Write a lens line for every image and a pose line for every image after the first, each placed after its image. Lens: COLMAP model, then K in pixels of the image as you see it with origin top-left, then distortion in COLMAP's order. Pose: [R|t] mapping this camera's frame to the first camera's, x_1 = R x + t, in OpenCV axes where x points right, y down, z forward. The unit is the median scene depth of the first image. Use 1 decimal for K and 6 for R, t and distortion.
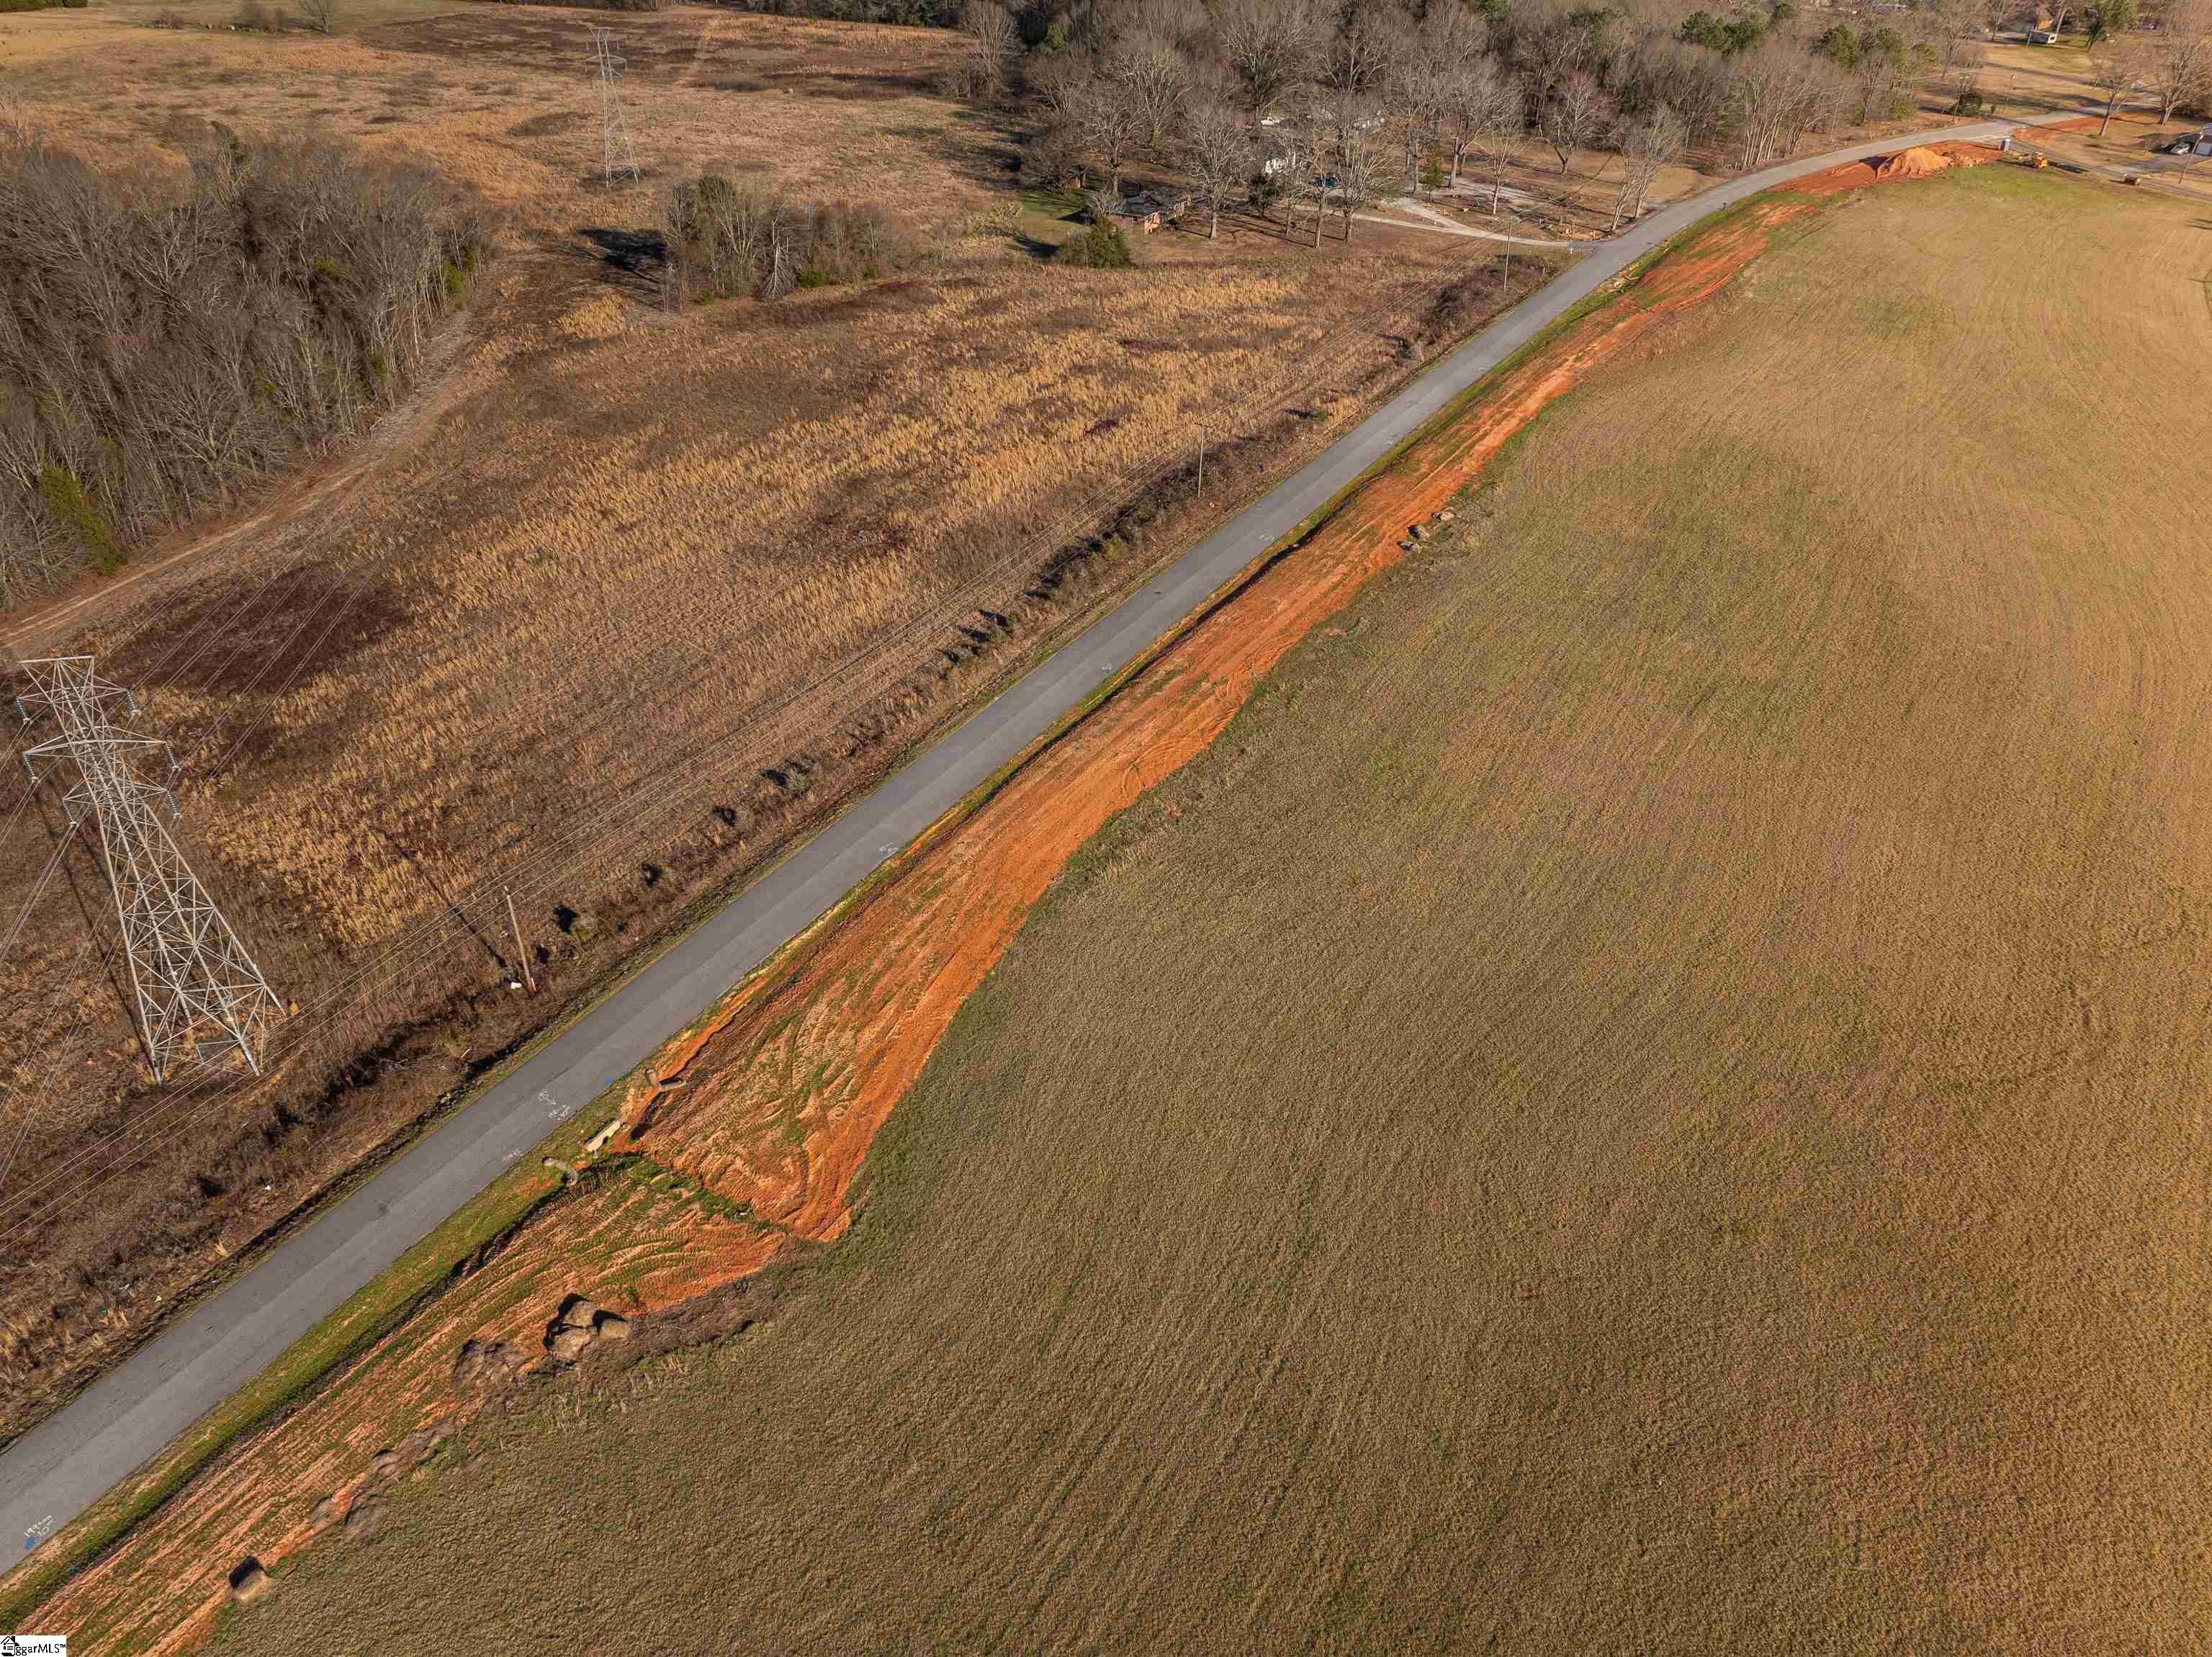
lens RADIAL K [[1559.5, 0, 1105.1], [0, 1559.5, 814.8], [0, 0, 1]] dist [-0.043060, 0.011727]
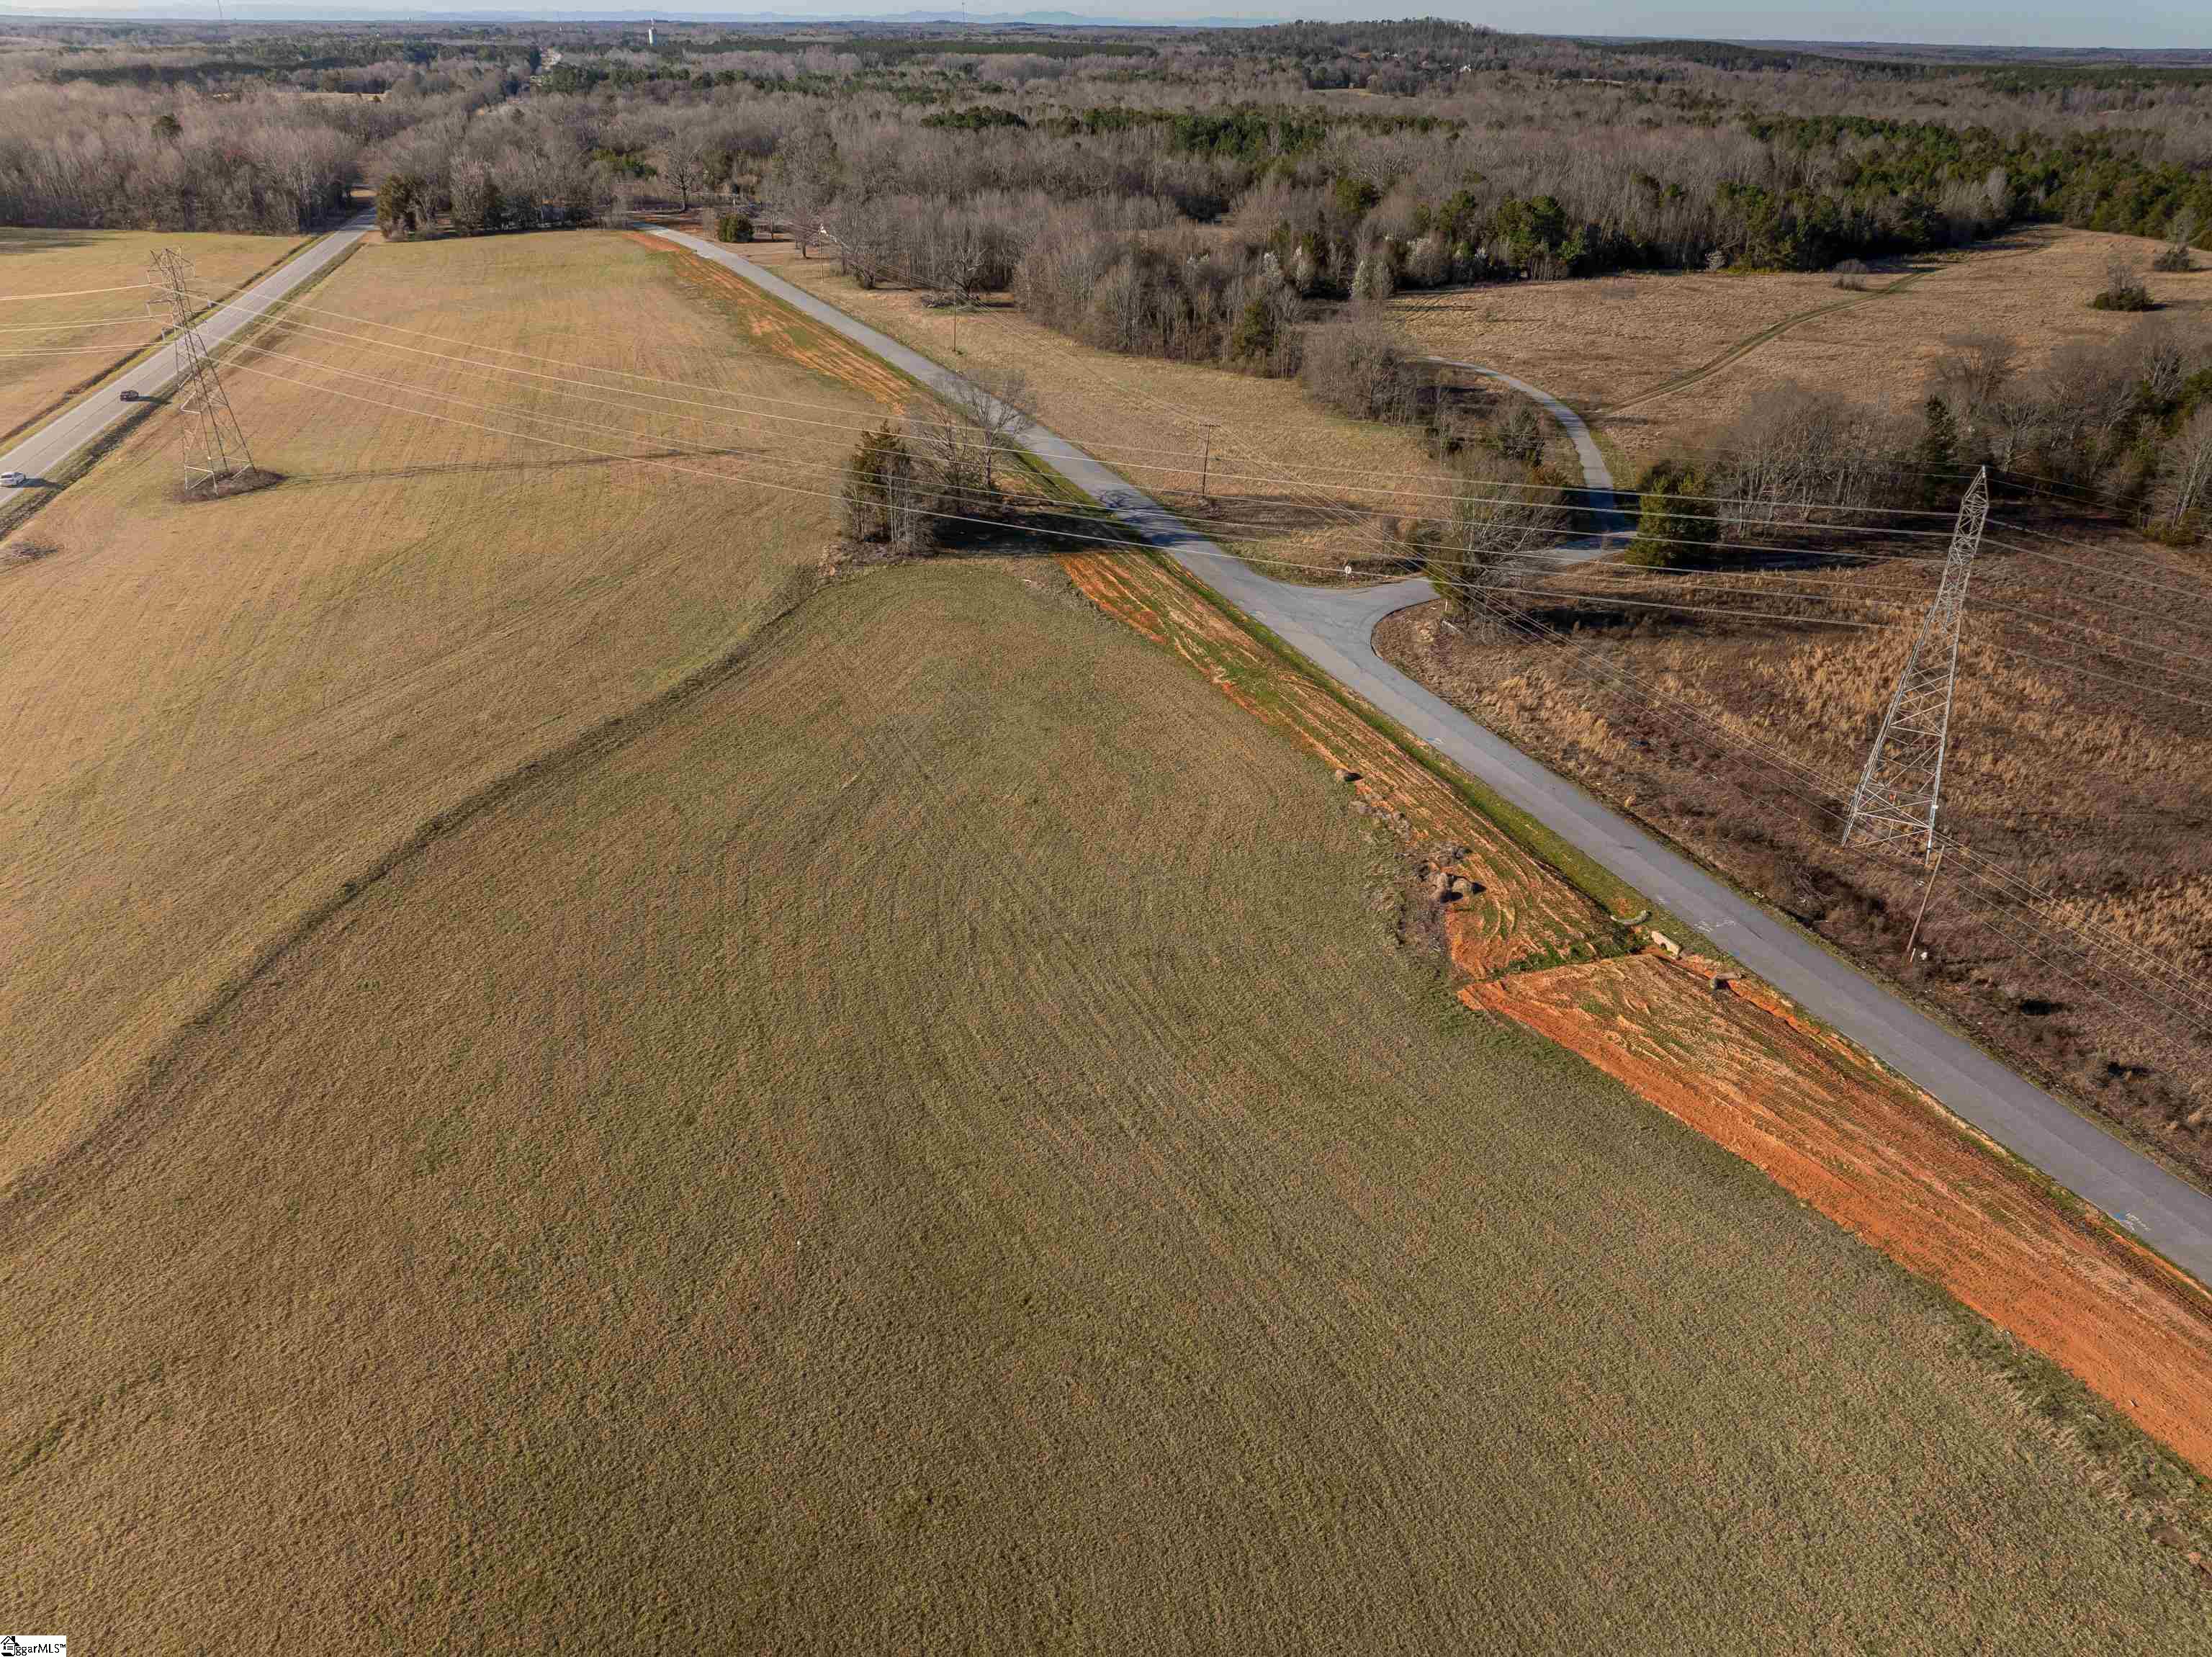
lens RADIAL K [[1559.5, 0, 1105.1], [0, 1559.5, 814.8], [0, 0, 1]] dist [-0.043060, 0.011727]
pose [[-0.585641, 0.362848, -0.724821, 0.352288], [-0.464423, 0.582675, 0.666934, -0.206449], [0.664331, 0.727208, -0.172724, 0.438551]]
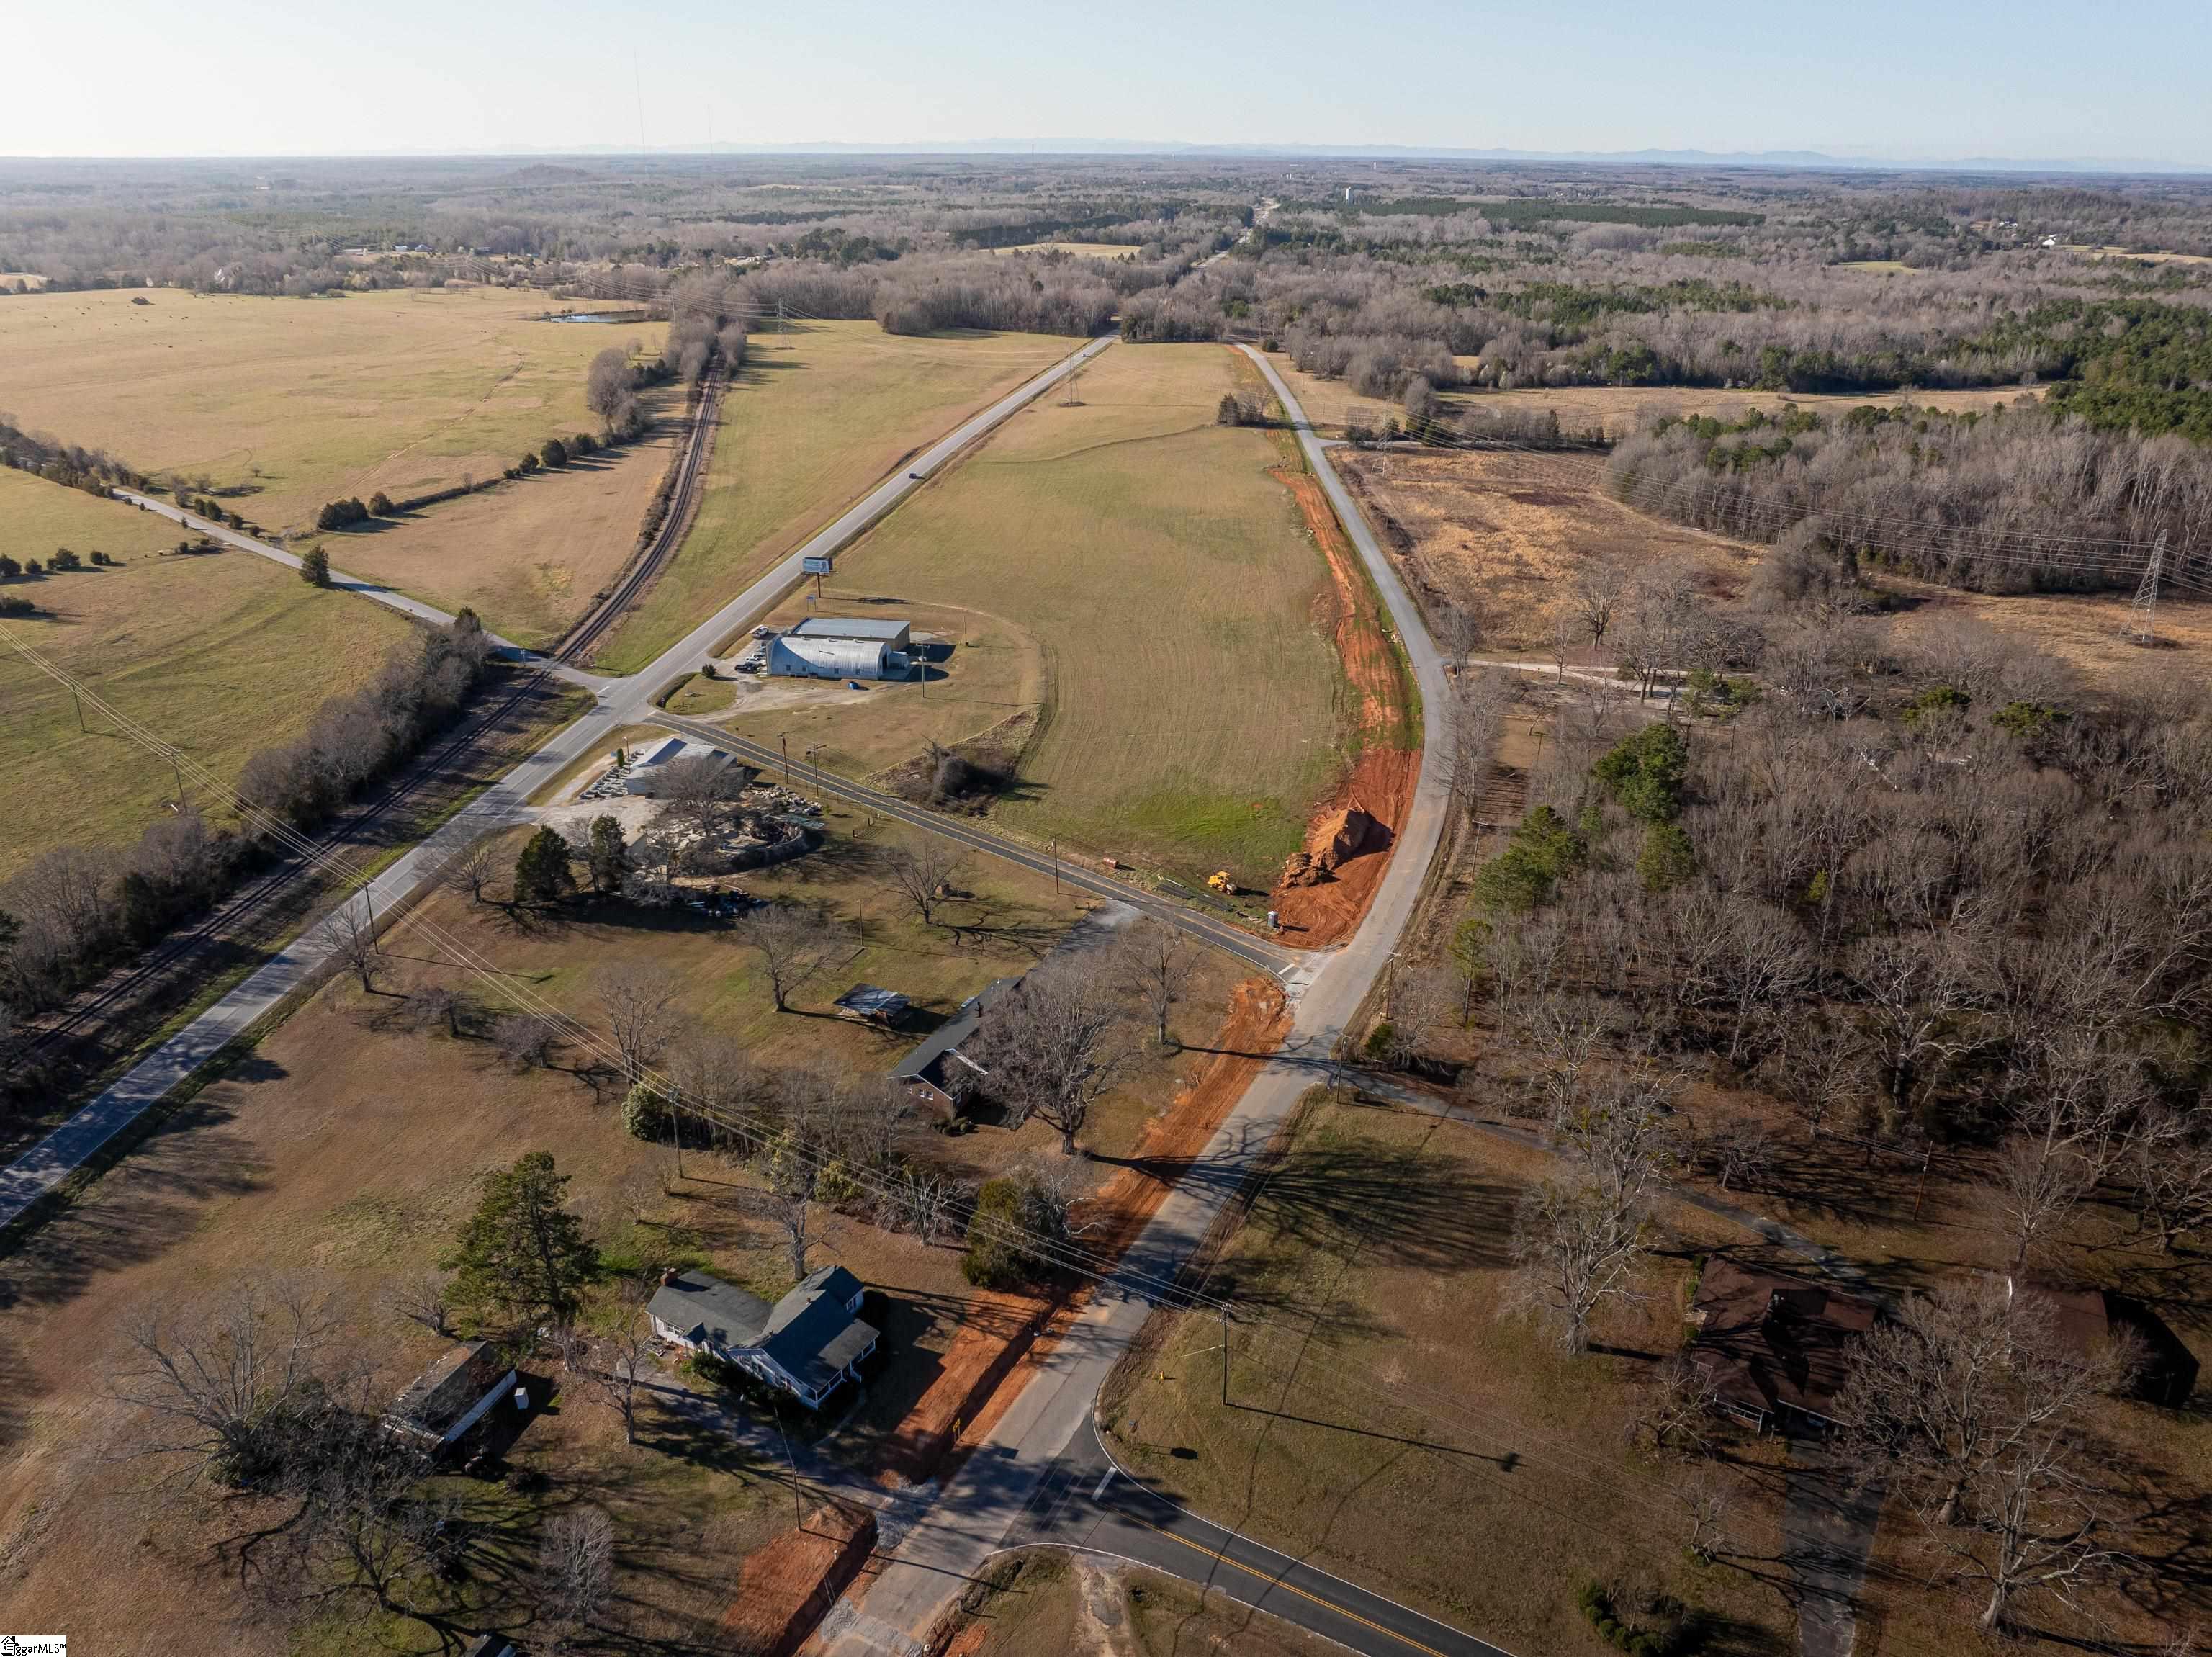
lens RADIAL K [[1559.5, 0, 1105.1], [0, 1559.5, 814.8], [0, 0, 1]] dist [-0.043060, 0.011727]
pose [[-0.867724, 0.189606, -0.459462, 1.811304], [-0.285220, 0.567106, 0.772684, -1.853646], [0.407069, 0.801524, -0.438012, 2.309430]]
